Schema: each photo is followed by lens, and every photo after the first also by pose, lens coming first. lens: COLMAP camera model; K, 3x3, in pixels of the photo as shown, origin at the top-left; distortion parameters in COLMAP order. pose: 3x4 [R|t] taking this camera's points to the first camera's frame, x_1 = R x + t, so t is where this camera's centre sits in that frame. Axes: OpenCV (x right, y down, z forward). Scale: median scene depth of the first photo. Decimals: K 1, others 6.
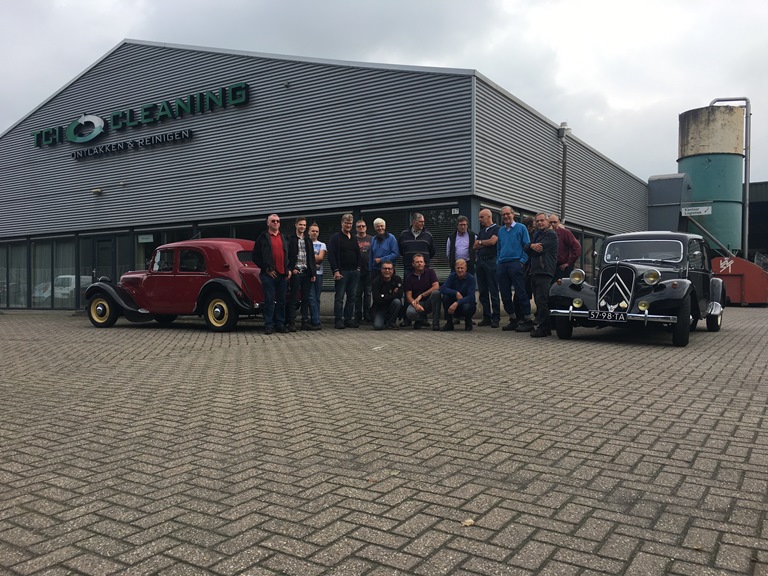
lens RADIAL K [[646.2, 0, 384.0], [0, 646.2, 288.0], [0, 0, 1]] dist [0.040013, -0.003857]
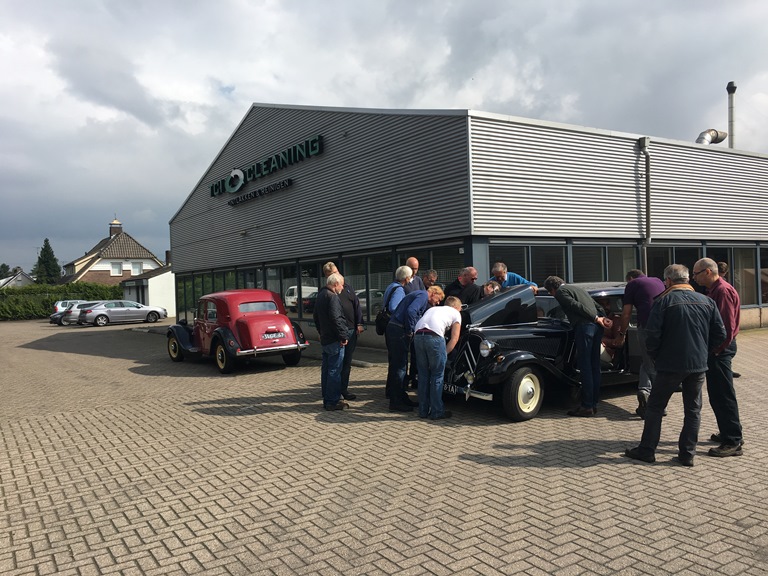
lens RADIAL K [[646.2, 0, 384.0], [0, 646.2, 288.0], [0, 0, 1]] dist [0.040013, -0.003857]
pose [[0.904508, -0.019333, -0.426018, 0.319566], [0.028041, 0.999506, 0.014176, -0.058560], [0.425533, -0.024768, 0.904604, 0.029786]]
